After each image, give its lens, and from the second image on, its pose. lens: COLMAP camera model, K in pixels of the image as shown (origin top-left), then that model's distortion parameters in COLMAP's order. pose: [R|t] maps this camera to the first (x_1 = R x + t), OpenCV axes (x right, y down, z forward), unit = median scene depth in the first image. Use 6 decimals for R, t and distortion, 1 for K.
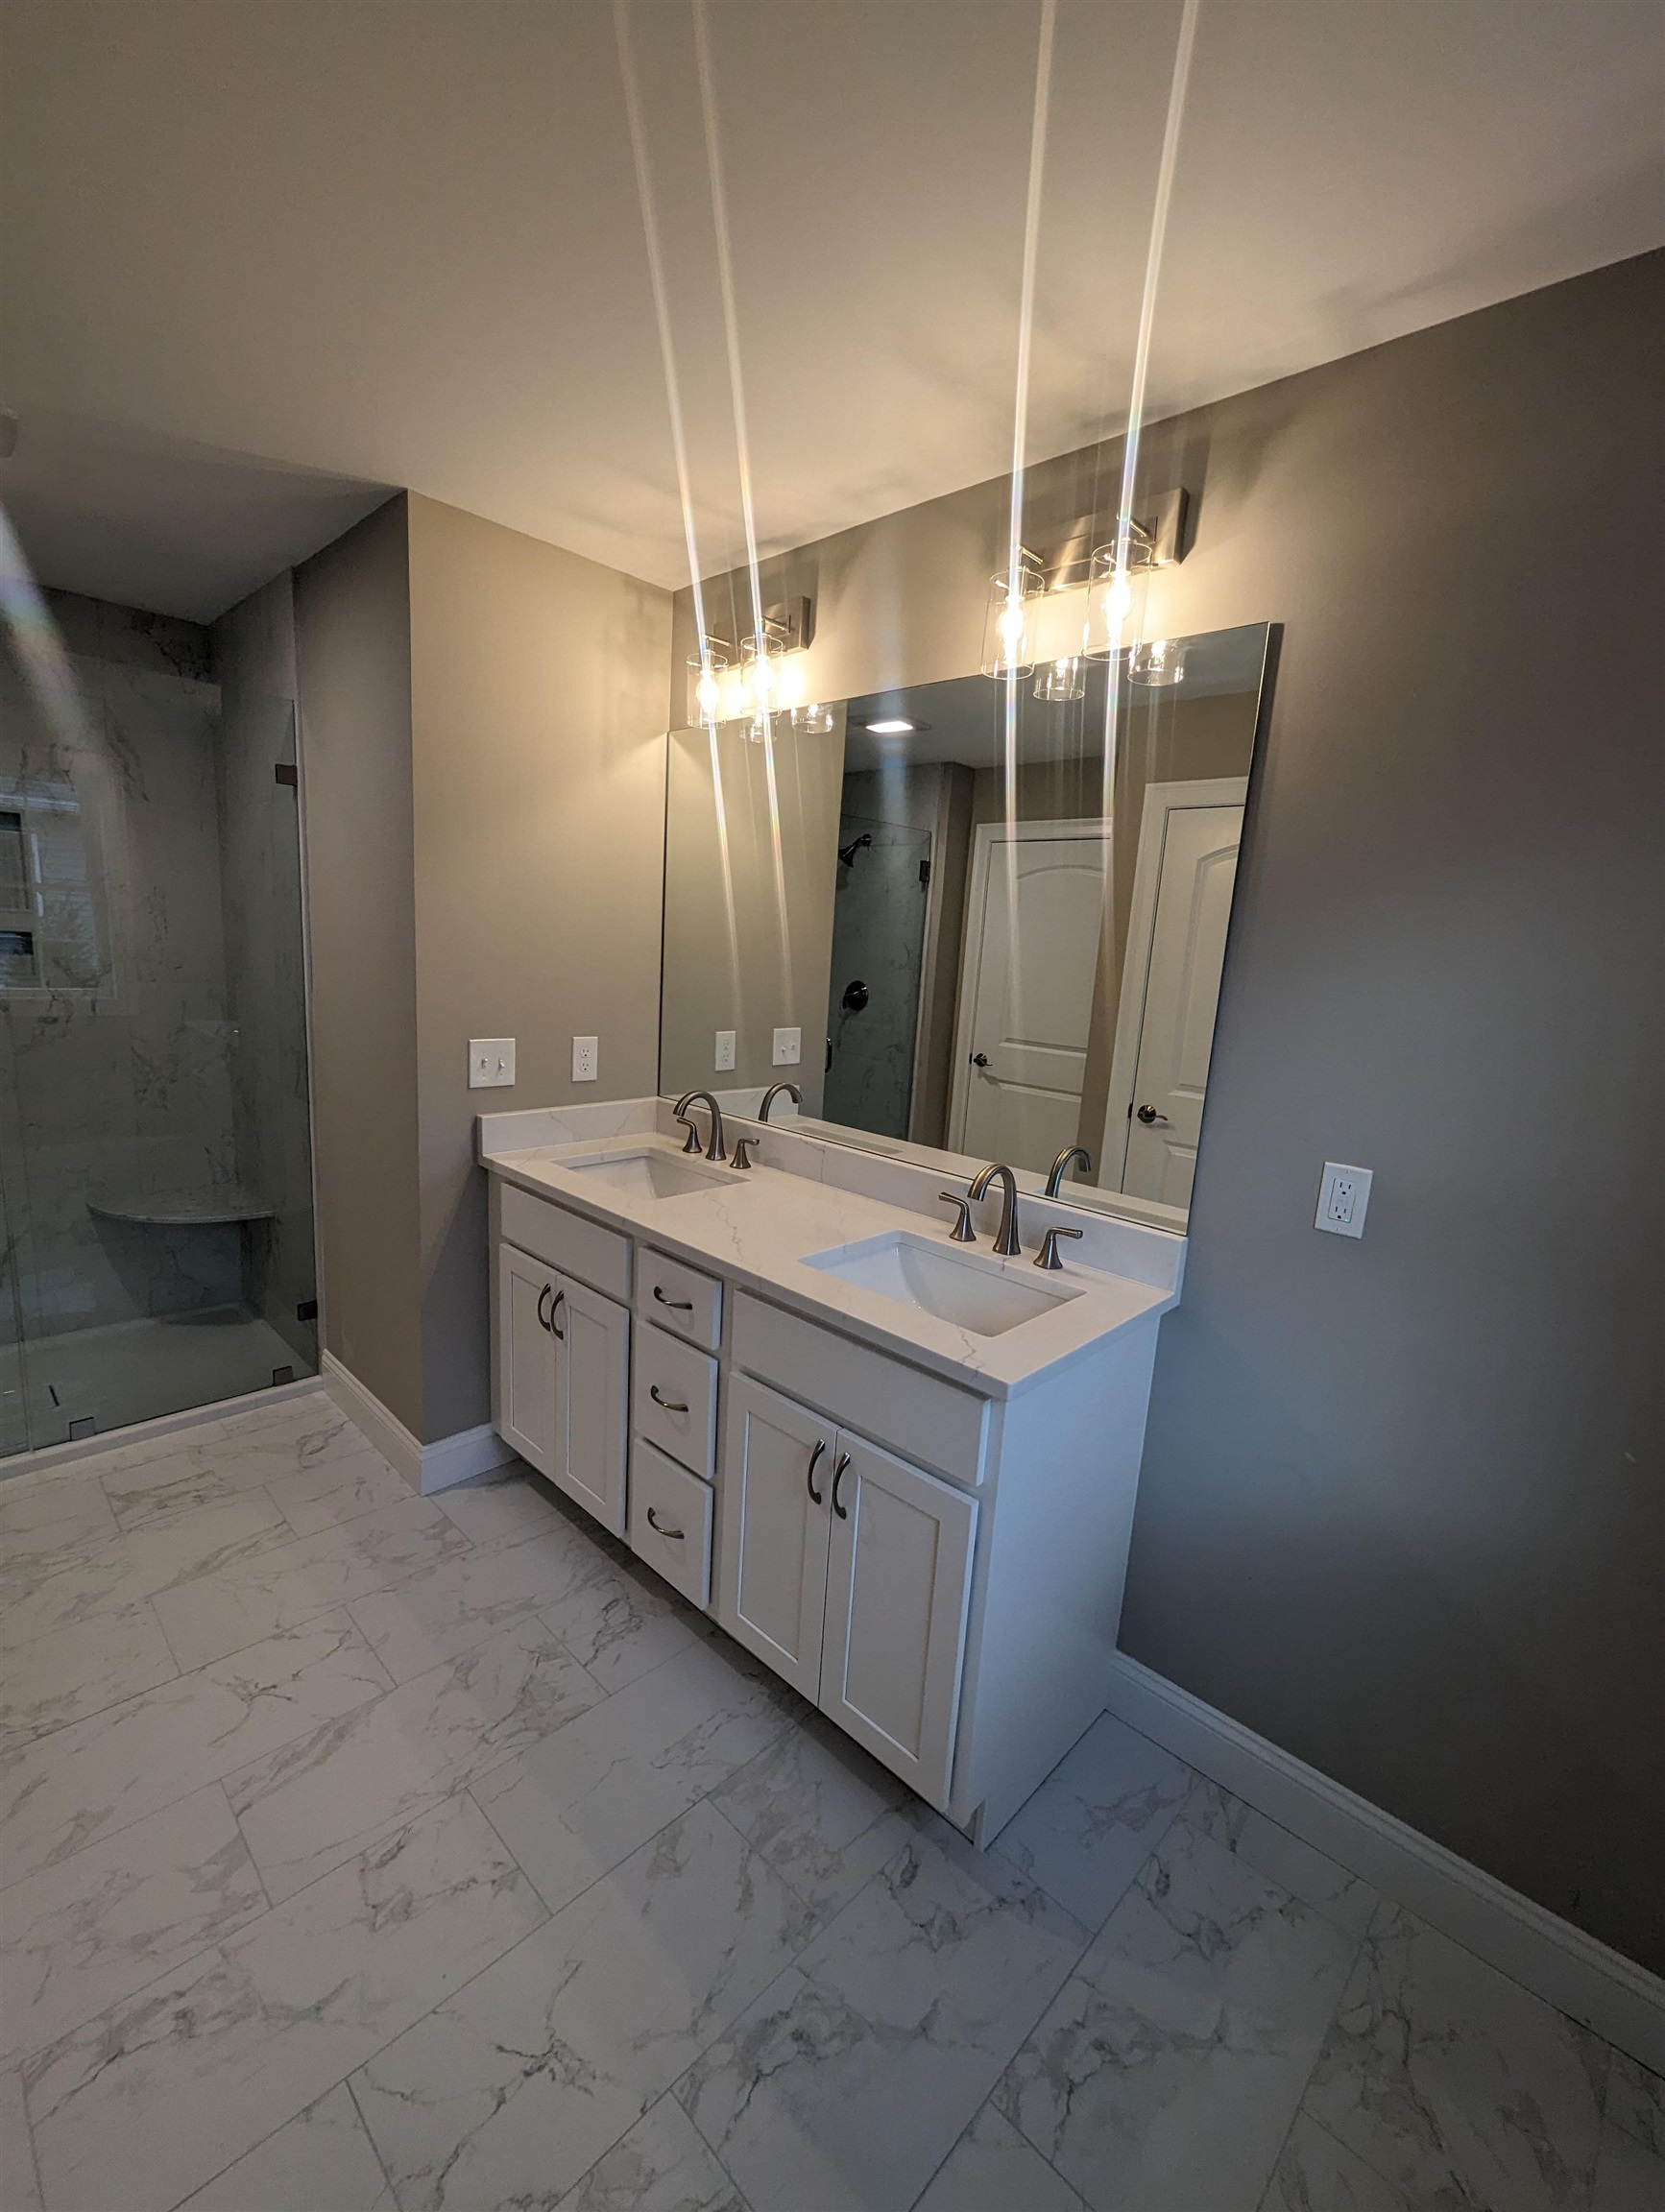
lens RADIAL K [[915.9, 0, 821.1], [0, 915.9, 1097.8], [0, 0, 1]] dist [-0.010675, 0.000679]
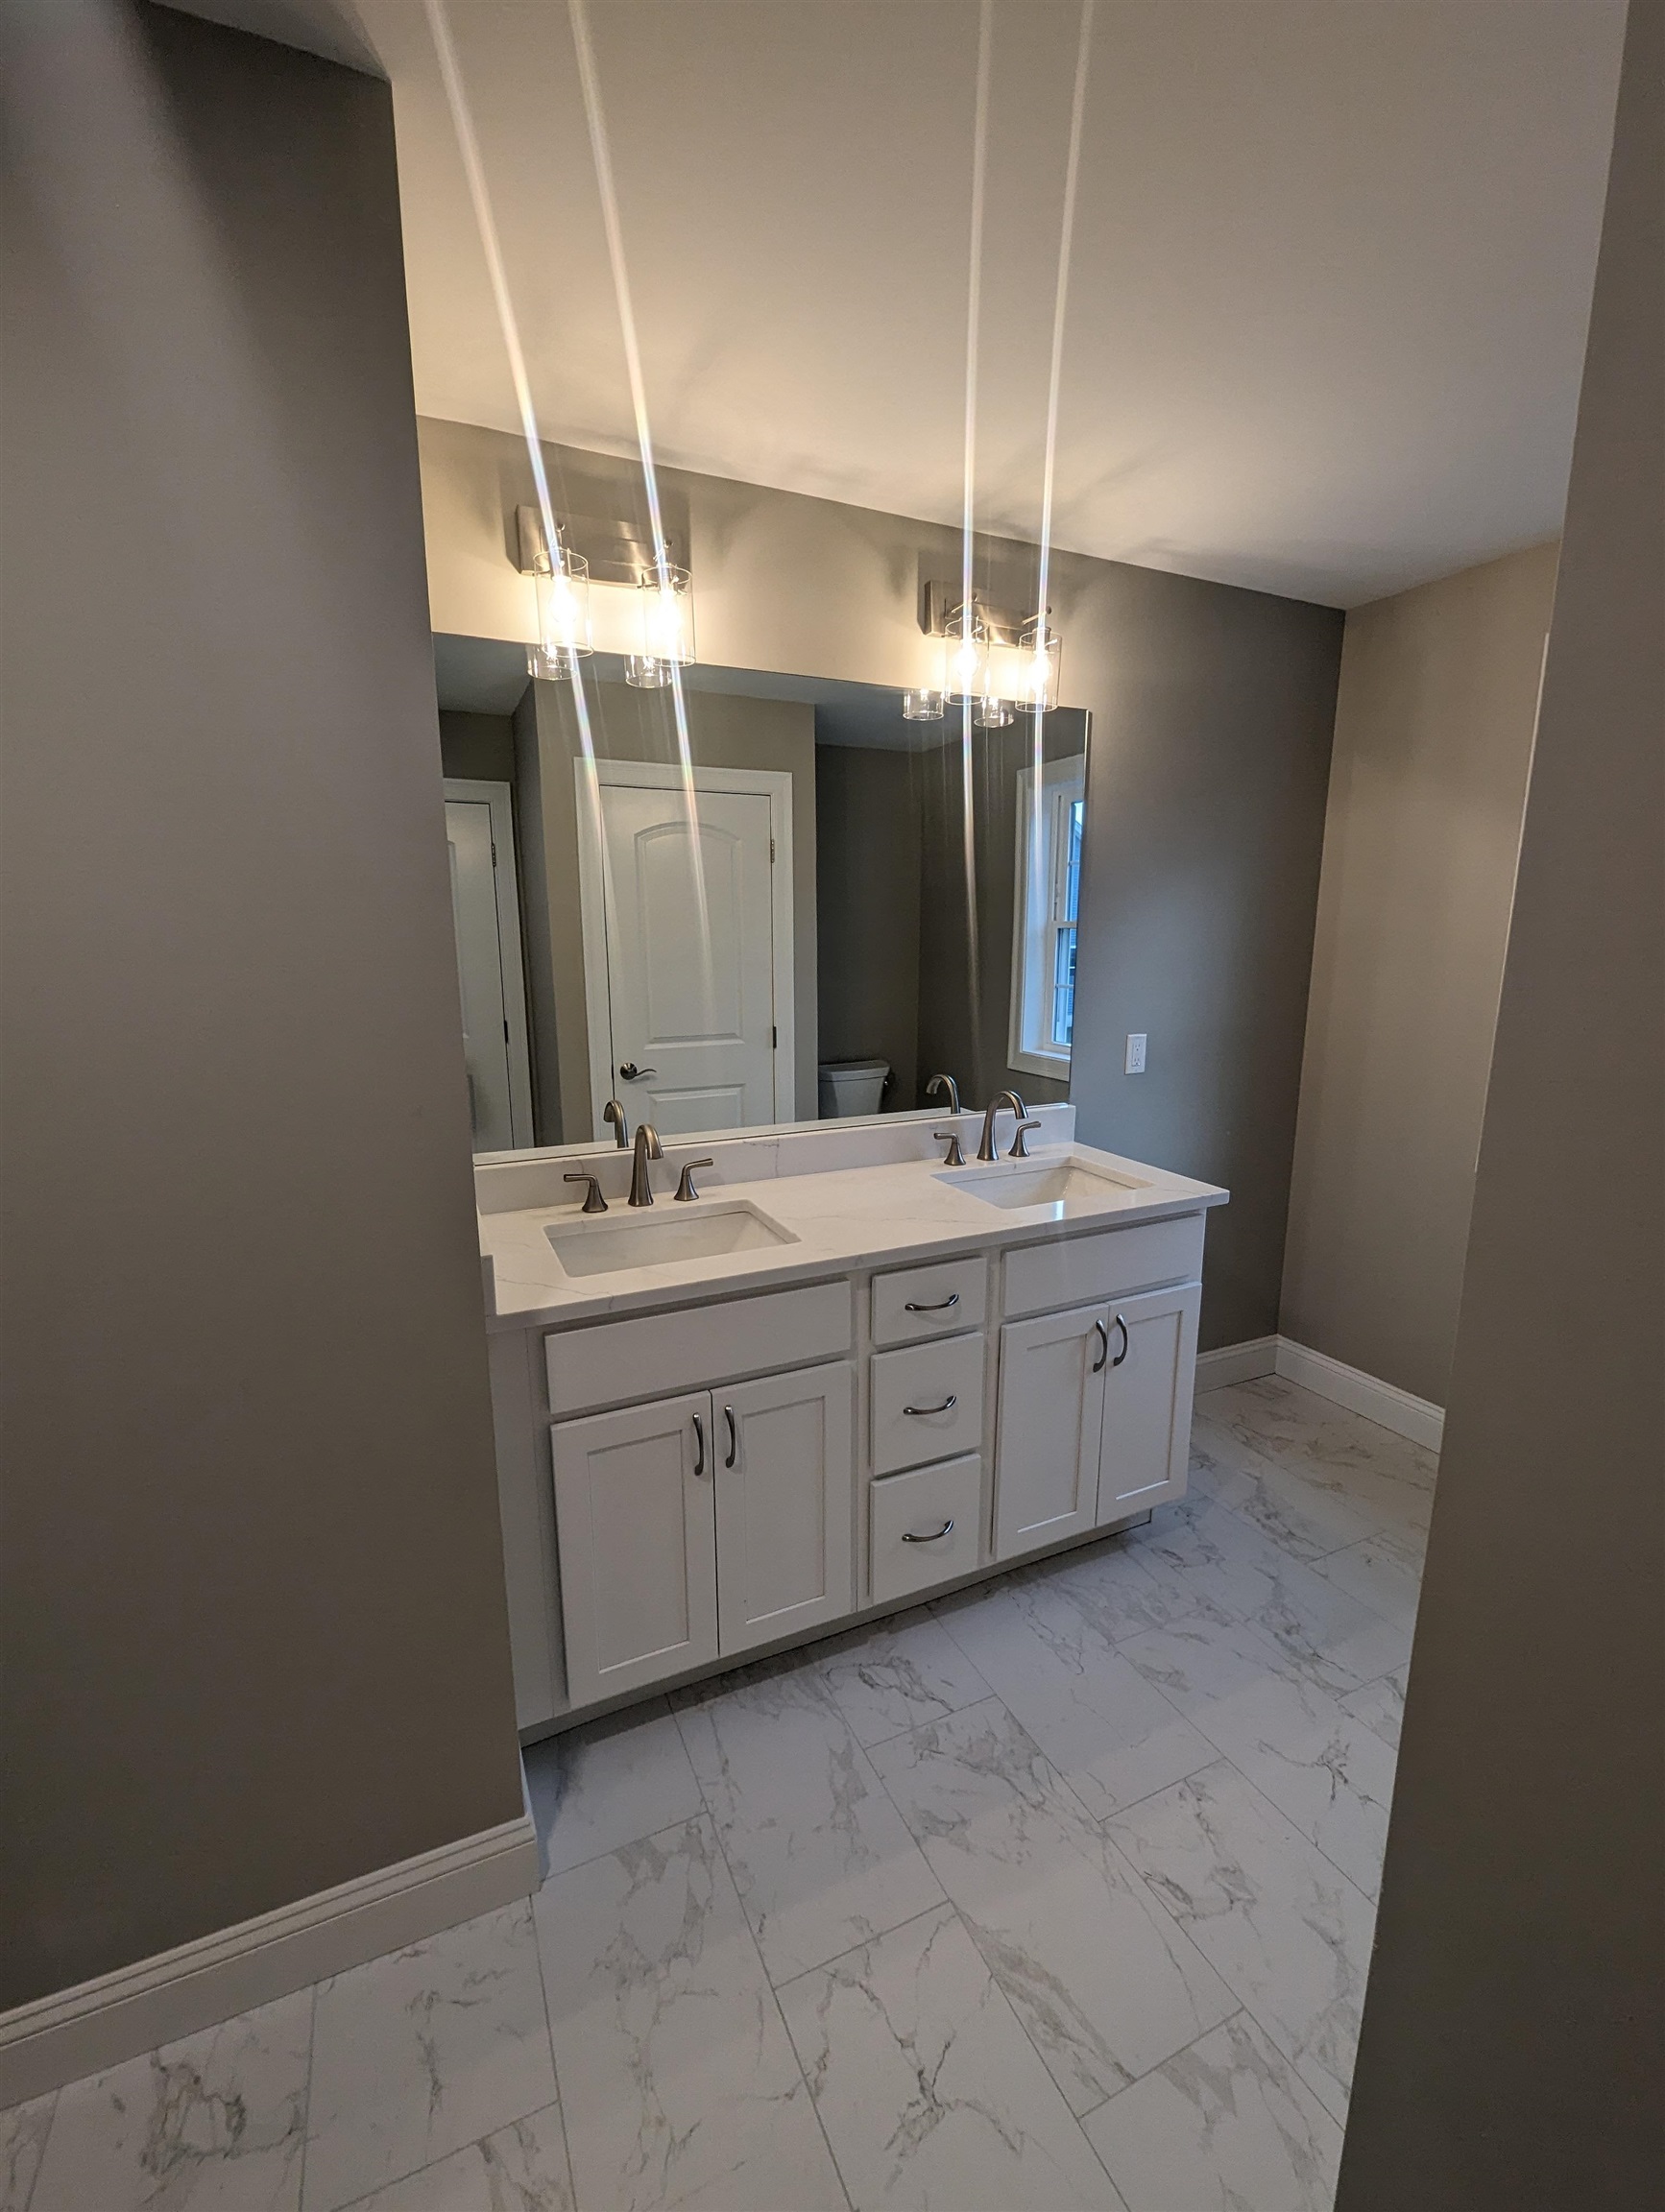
lens RADIAL K [[915.9, 0, 826.6], [0, 915.9, 1100.9], [0, 0, 1]] dist [-0.010675, 0.000679]
pose [[0.360248, -0.235470, 0.902649, -1.083696], [0.186179, 0.966300, 0.177770, -0.194127], [-0.914089, 0.104013, 0.391947, 0.732179]]
